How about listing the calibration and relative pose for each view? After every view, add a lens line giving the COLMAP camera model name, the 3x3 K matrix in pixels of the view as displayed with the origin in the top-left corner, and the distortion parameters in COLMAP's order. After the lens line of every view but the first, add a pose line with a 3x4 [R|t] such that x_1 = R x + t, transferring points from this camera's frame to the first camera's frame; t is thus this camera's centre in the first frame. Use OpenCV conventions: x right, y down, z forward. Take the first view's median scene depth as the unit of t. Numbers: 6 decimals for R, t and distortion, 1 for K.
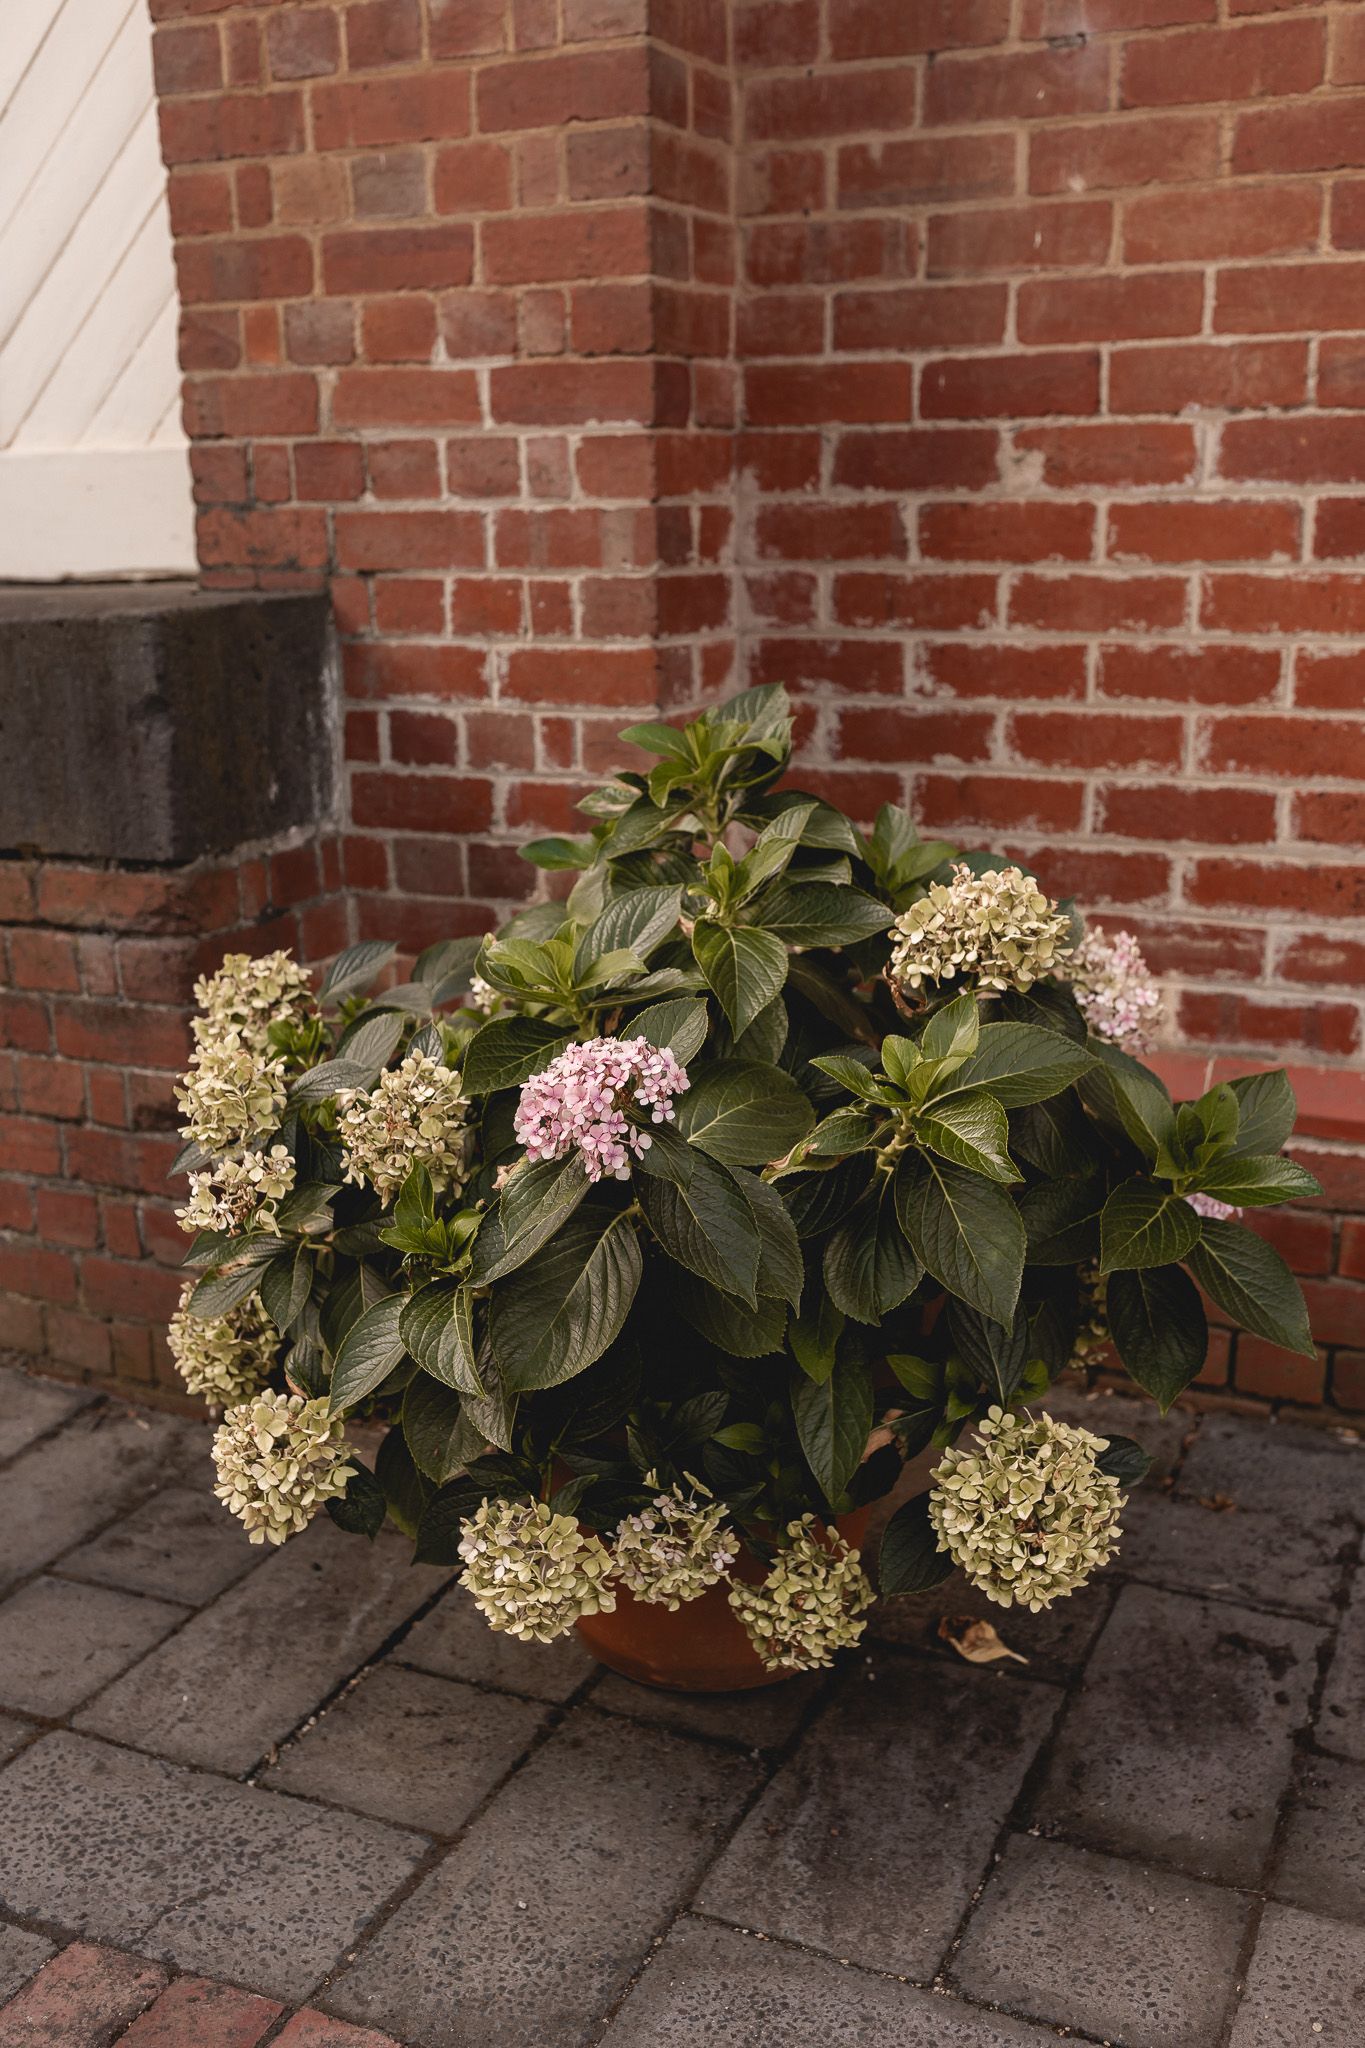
lens RADIAL K [[2004.6, 0, 682.0], [0, 2004.6, 1025.0], [0, 0, 1]] dist [0.013374, 0.000000]
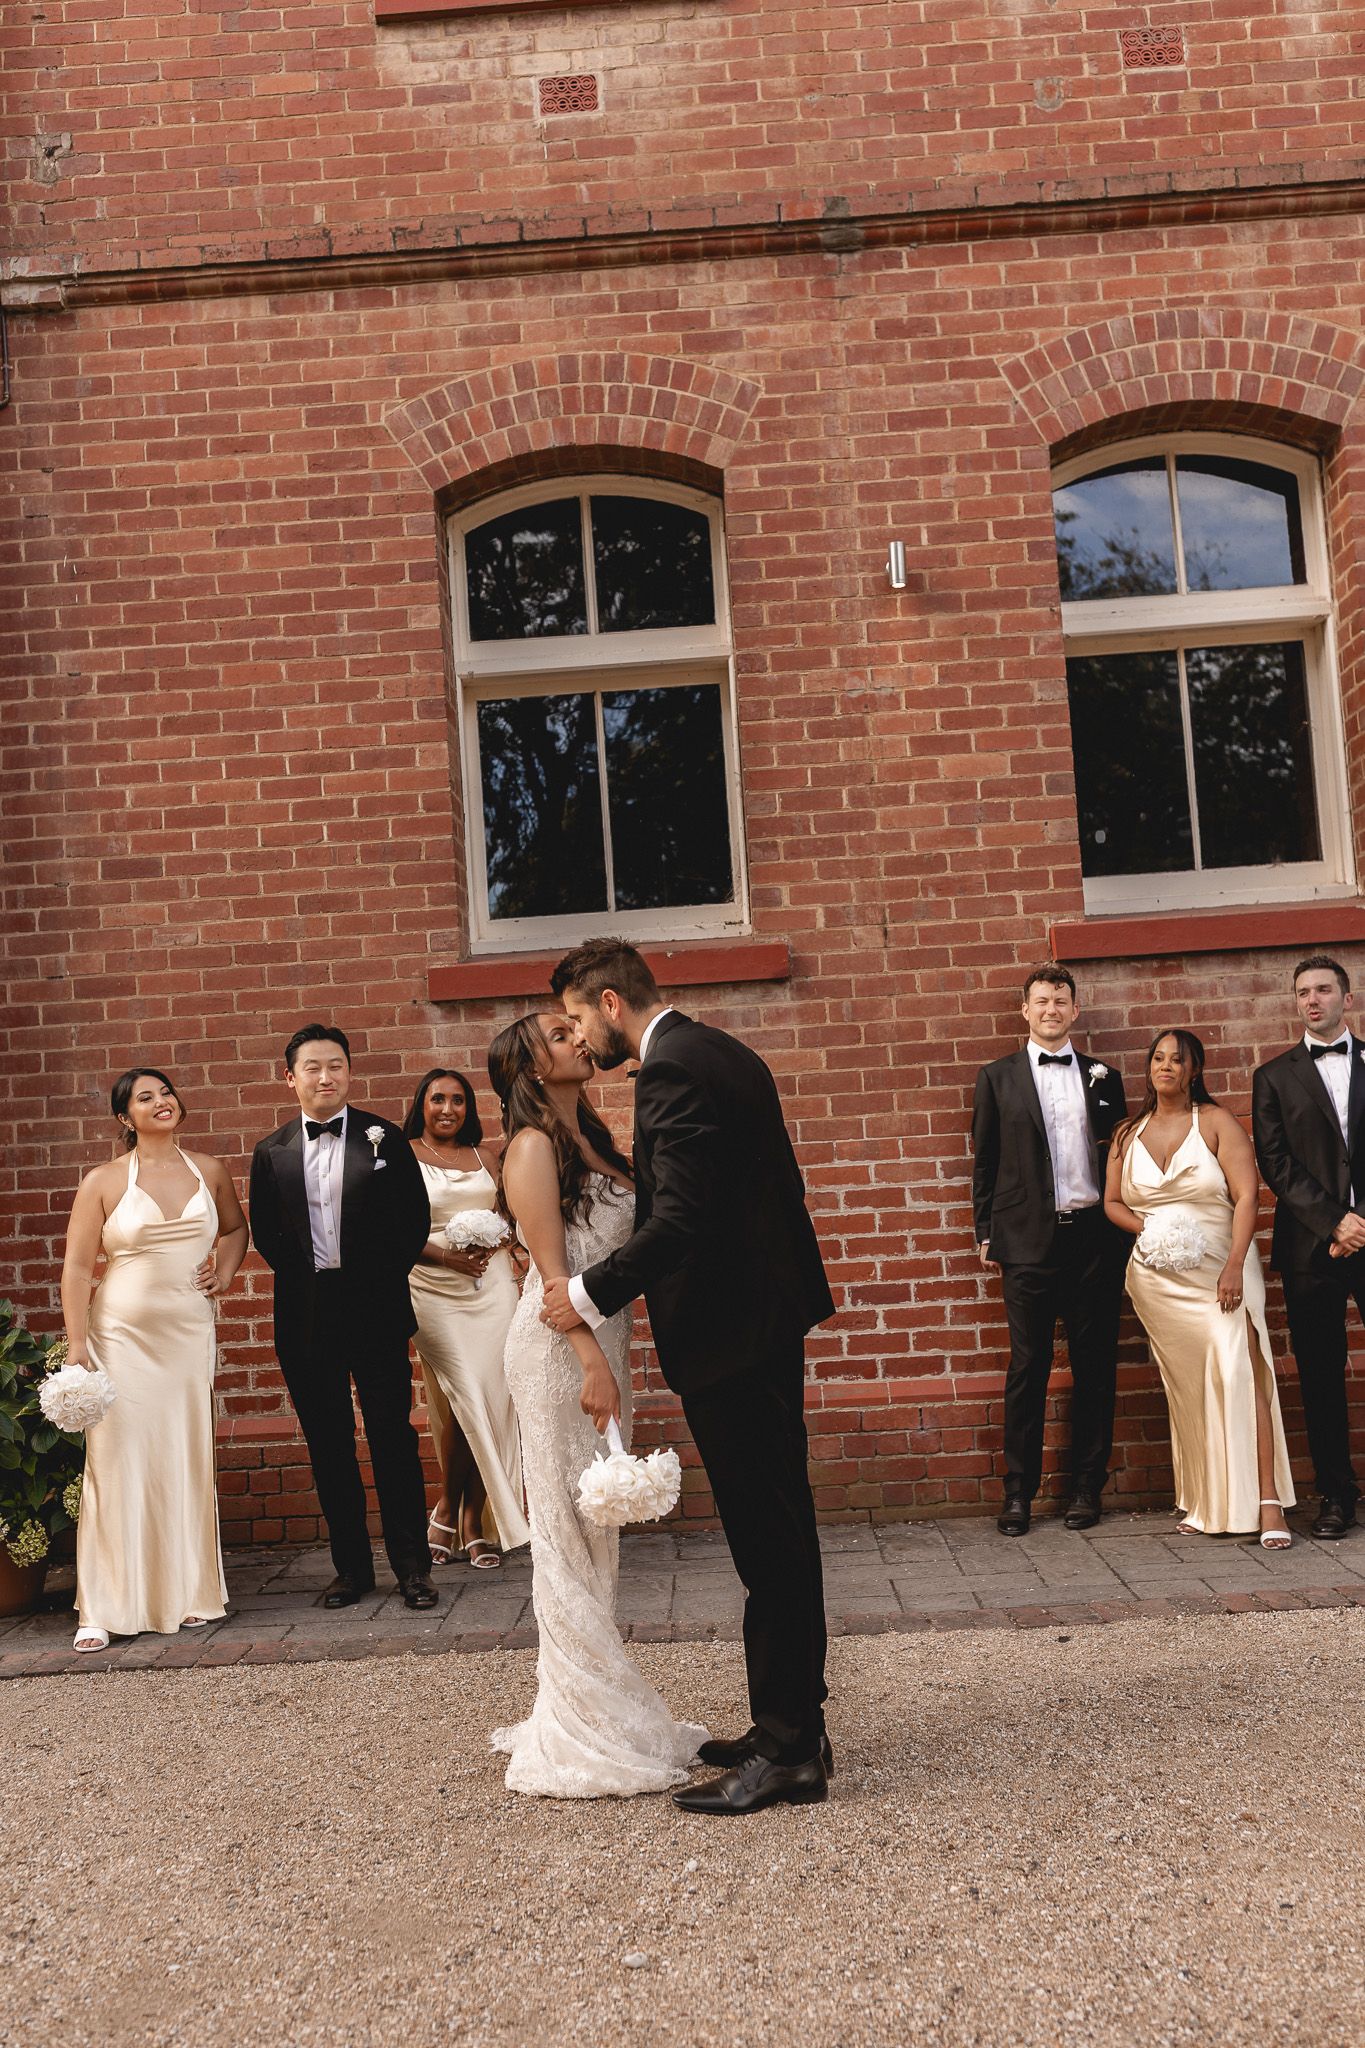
lens RADIAL K [[2004.6, 0, 681.1], [0, 2004.6, 1026.1], [0, 0, 1]] dist [0.013374, 0.000000]
pose [[0.918616, -0.011469, 0.394984, -0.189494], [0.151401, 0.933513, -0.325010, 0.534815], [-0.364995, 0.358361, 0.859277, -1.940822]]
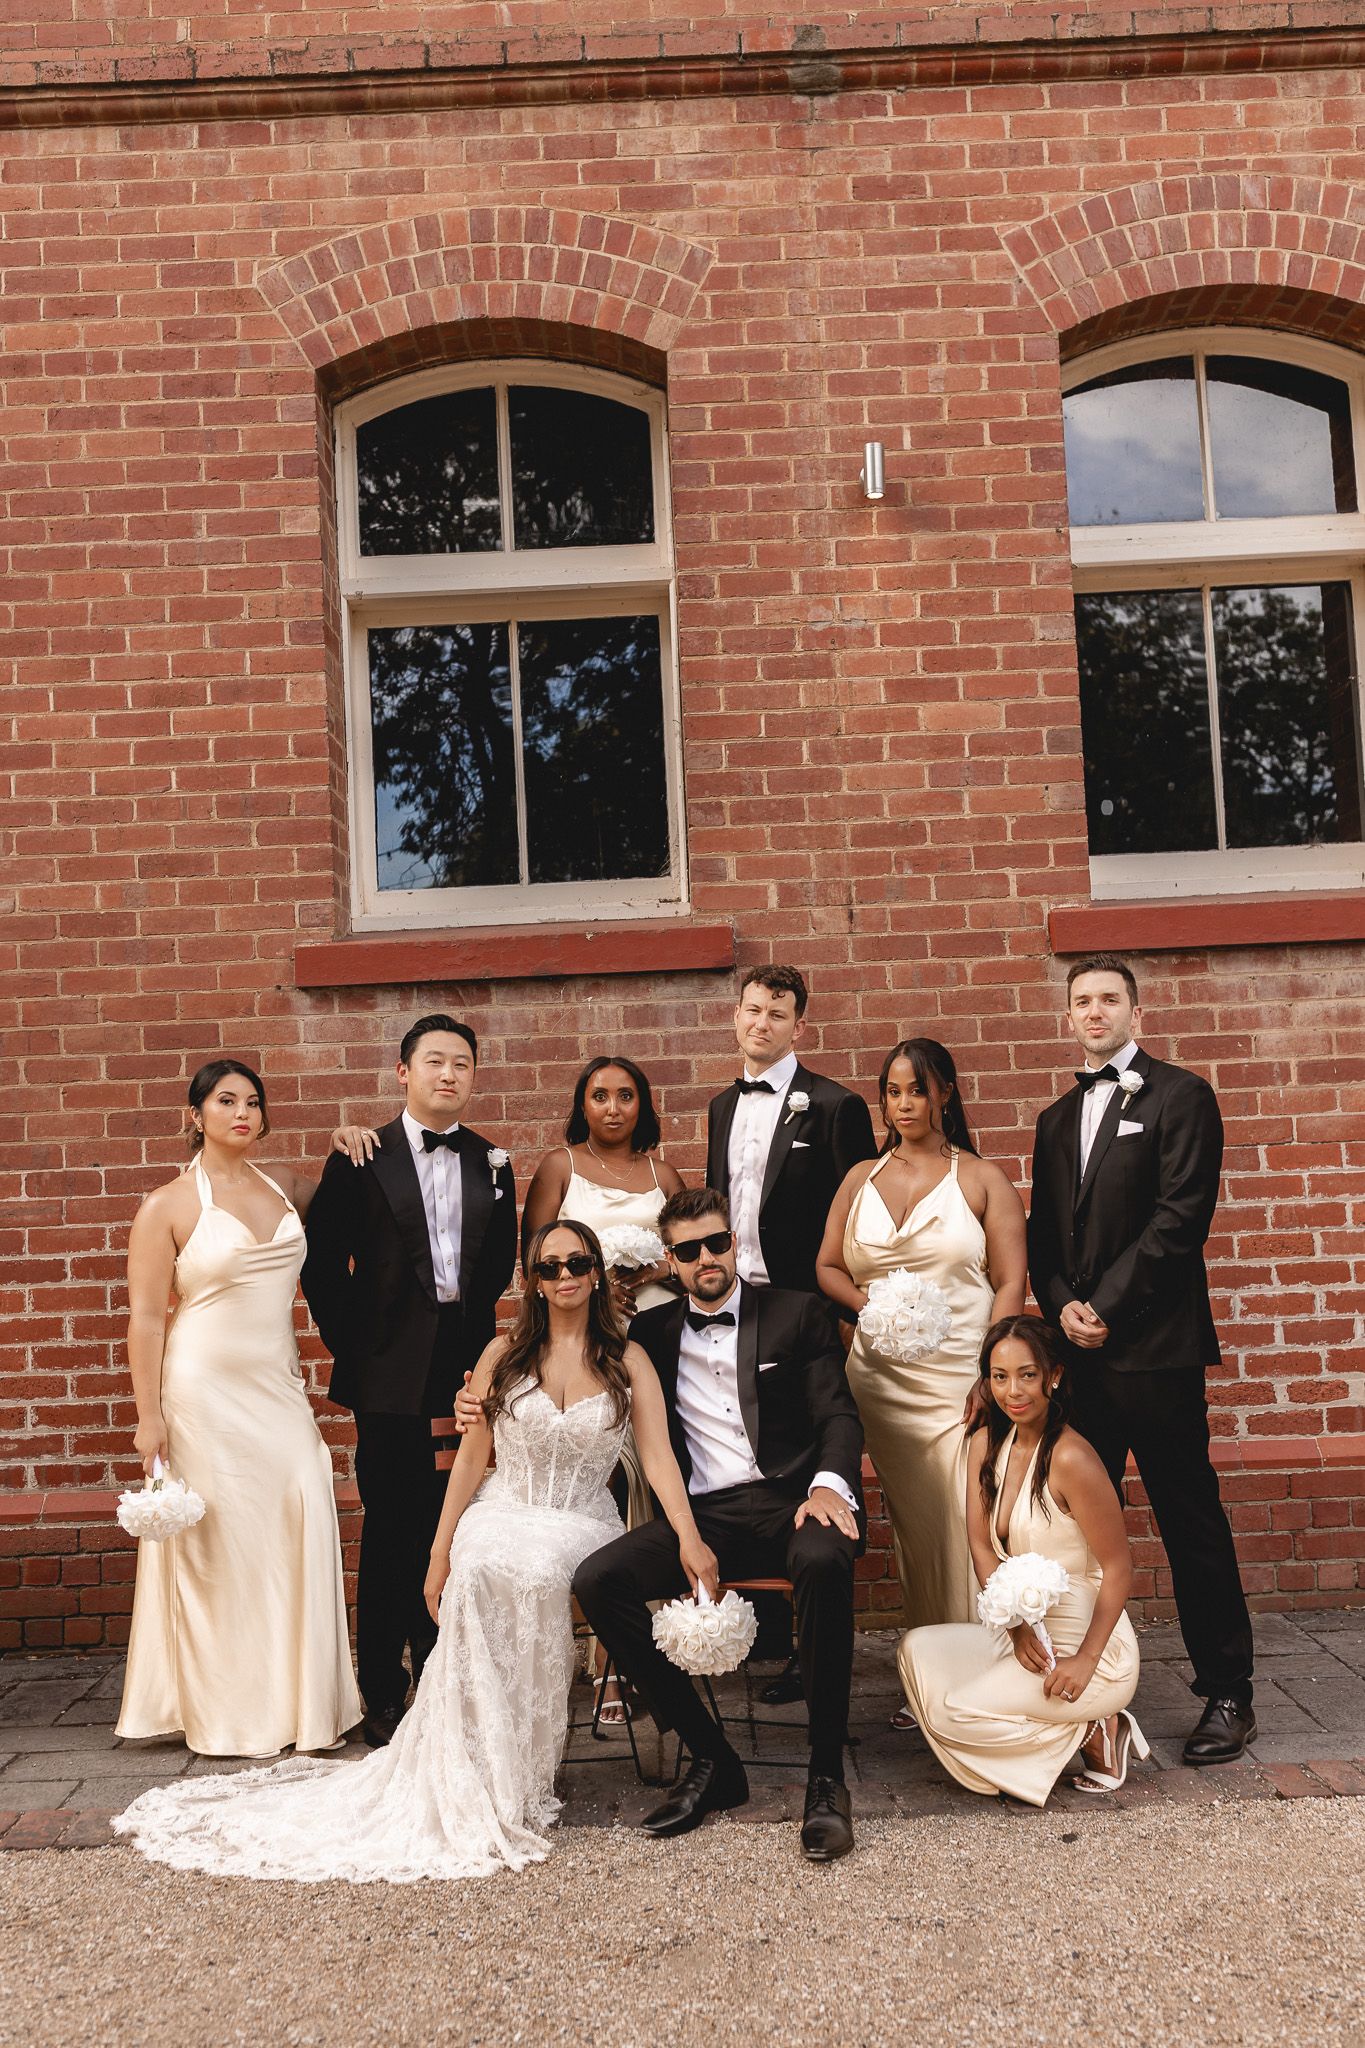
lens RADIAL K [[2004.6, 0, 684.5], [0, 2004.6, 1023.8], [0, 0, 1]] dist [0.013374, 0.000000]
pose [[0.908439, 0.004921, 0.417988, 0.039378], [0.141215, 0.937532, -0.317949, 0.371818], [-0.393442, 0.347863, 0.850996, -1.534982]]
